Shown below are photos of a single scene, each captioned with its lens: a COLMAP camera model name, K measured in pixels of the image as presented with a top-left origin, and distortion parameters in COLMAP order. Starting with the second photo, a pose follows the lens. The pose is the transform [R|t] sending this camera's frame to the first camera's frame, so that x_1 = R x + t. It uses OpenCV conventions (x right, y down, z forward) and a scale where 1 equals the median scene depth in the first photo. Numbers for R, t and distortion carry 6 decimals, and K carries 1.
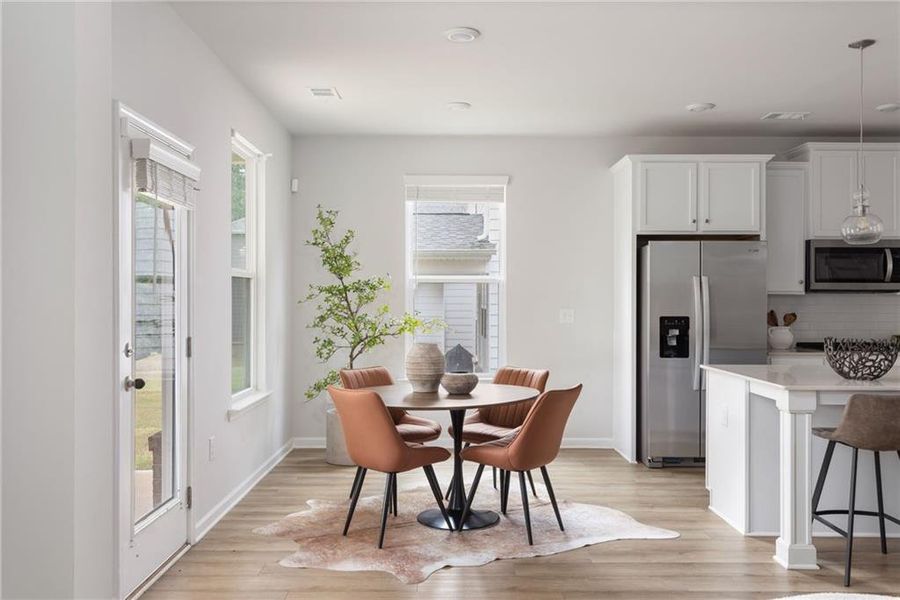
lens RADIAL K [[720.4, 0, 521.6], [0, 720.4, 301.7], [0, 0, 1]] dist [0.025584, 0.001900]
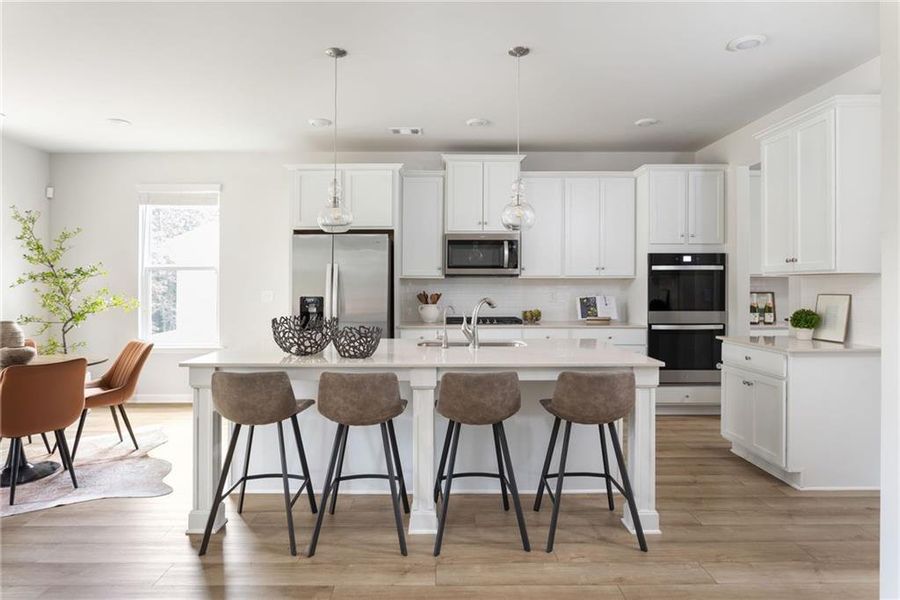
lens RADIAL K [[506.3, 0, 444.3], [0, 506.3, 294.2], [0, 0, 1]] dist [0.000897, 0.001081]
pose [[0.999922, -0.003741, -0.011915, 0.418363], [0.003942, 0.999850, 0.016863, 0.002292], [0.011850, -0.016909, 0.999787, 0.144013]]
